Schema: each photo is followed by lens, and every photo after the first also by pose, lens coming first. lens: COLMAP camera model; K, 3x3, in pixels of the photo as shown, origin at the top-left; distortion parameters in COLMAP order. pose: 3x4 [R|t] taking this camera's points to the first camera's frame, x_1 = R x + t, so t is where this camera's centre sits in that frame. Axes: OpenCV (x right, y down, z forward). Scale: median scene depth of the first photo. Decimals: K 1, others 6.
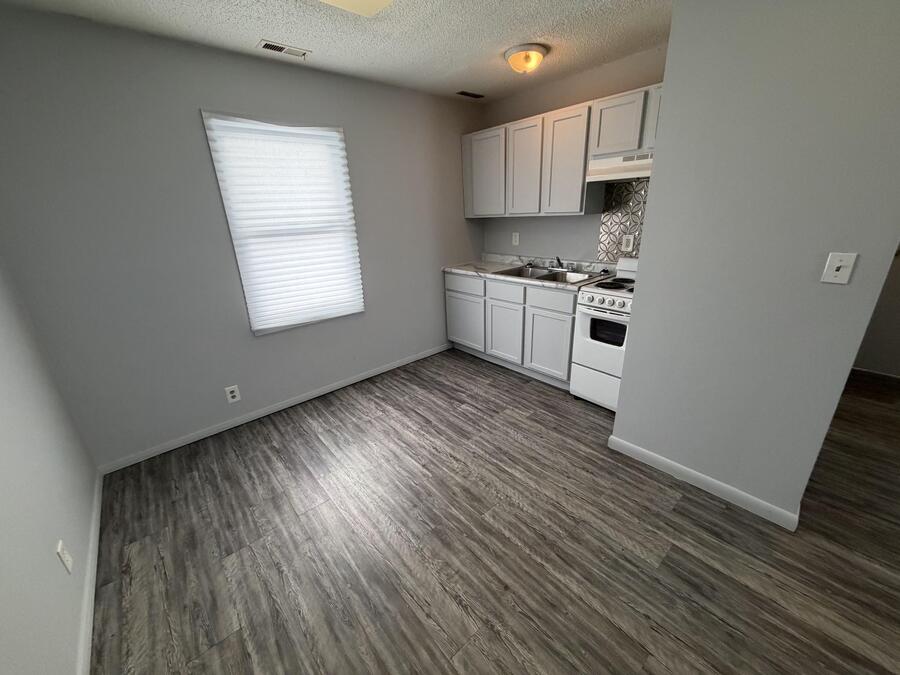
lens RADIAL K [[358.0, 0, 447.1], [0, 358.0, 339.1], [0, 0, 1]] dist [0.000273, -0.000225]
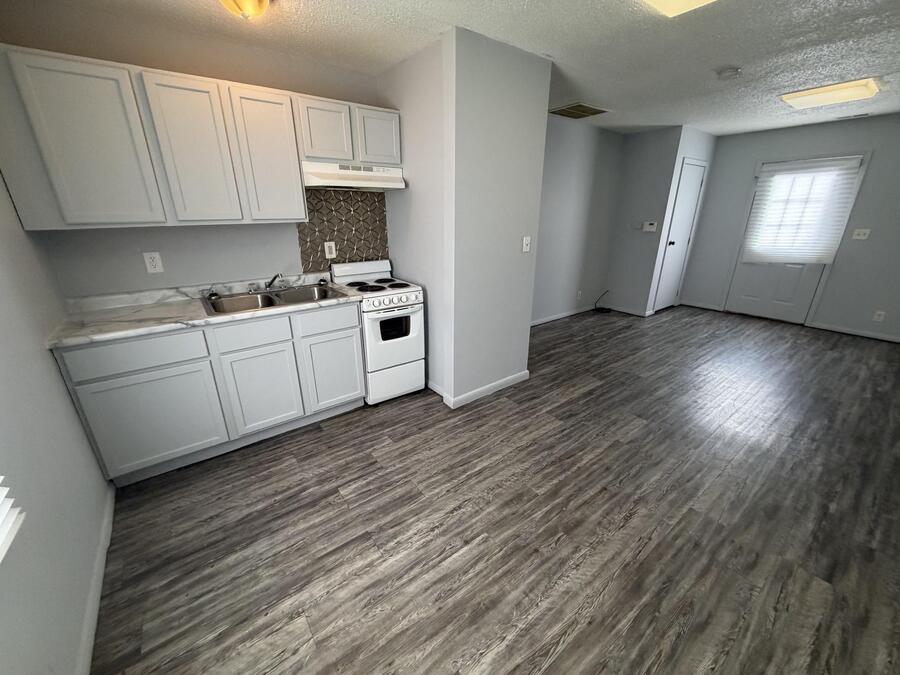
lens RADIAL K [[358.0, 0, 447.1], [0, 358.0, 339.1], [0, 0, 1]] dist [0.000273, -0.000225]
pose [[0.061907, -0.301375, 0.951494, -0.559879], [0.341888, 0.902051, 0.263470, -0.212853], [-0.937699, 0.308994, 0.158880, 0.662851]]
